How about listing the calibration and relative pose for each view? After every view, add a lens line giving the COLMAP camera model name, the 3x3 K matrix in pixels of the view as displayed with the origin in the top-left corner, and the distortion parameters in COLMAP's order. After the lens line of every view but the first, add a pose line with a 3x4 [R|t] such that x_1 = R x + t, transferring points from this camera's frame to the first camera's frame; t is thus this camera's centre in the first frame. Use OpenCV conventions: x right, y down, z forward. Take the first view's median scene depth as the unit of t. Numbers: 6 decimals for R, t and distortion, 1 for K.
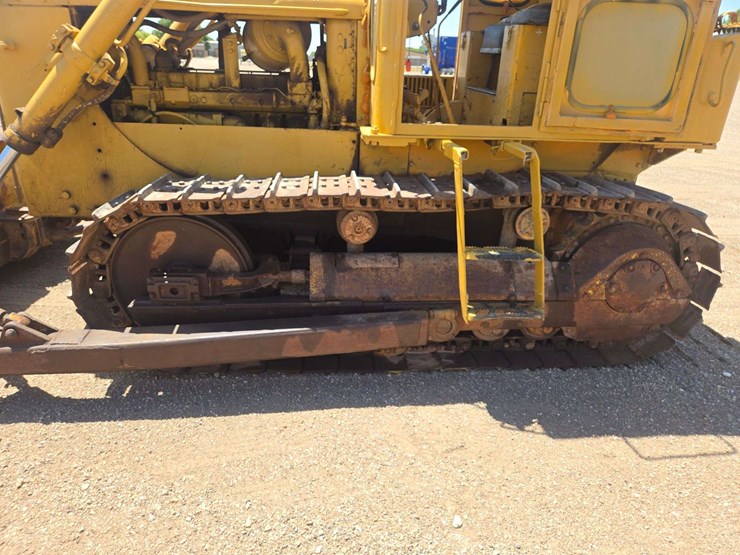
lens RADIAL K [[495.4, 0, 366.7], [0, 495.4, 277.5], [0, 0, 1]] dist [0.054666, -0.032150]
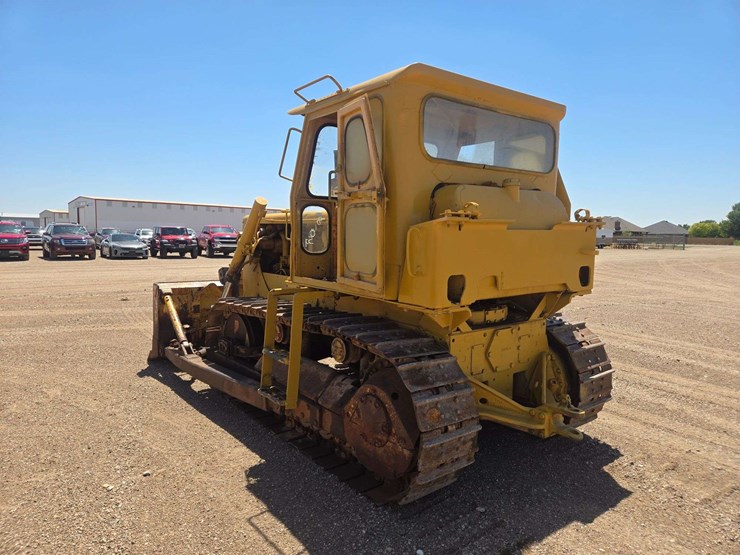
lens RADIAL K [[495.4, 0, 373.6], [0, 495.4, 273.7], [0, 0, 1]] dist [0.054666, -0.032150]
pose [[0.538812, 0.037787, -0.841578, 1.582537], [-0.332057, 0.927640, -0.170946, -0.105499], [0.774222, 0.371560, 0.512371, 0.305537]]
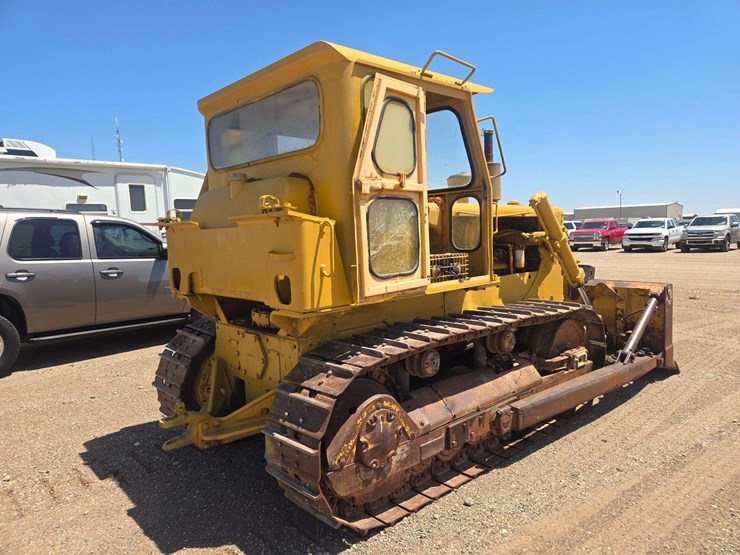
lens RADIAL K [[495.4, 0, 375.9], [0, 495.4, 273.2], [0, 0, 1]] dist [0.054666, -0.032150]
pose [[-0.791967, 0.037728, -0.609398, 1.144748], [-0.245576, 0.894115, 0.374502, -1.033972], [0.559001, 0.446246, -0.698844, 2.386264]]
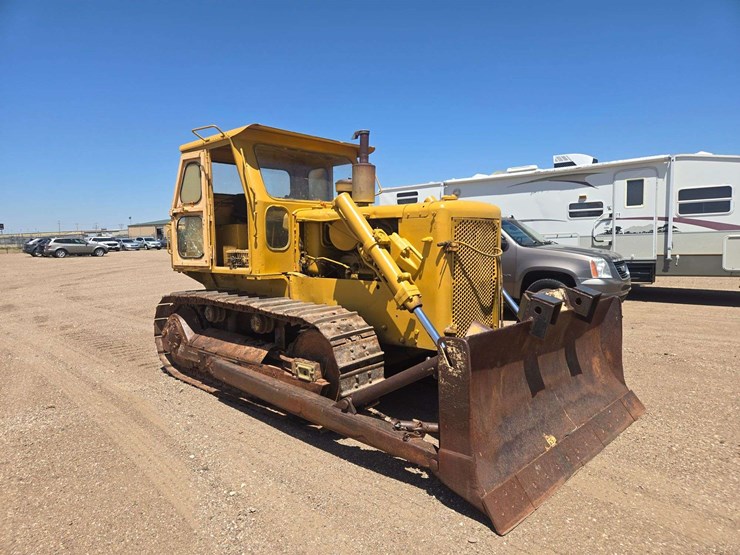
lens RADIAL K [[495.4, 0, 372.1], [0, 495.4, 282.0], [0, 0, 1]] dist [0.054666, -0.032150]
pose [[-0.663991, -0.094386, 0.741759, -1.737005], [0.288228, 0.883034, 0.370372, -1.092022], [-0.689956, 0.459720, -0.559122, 2.327283]]
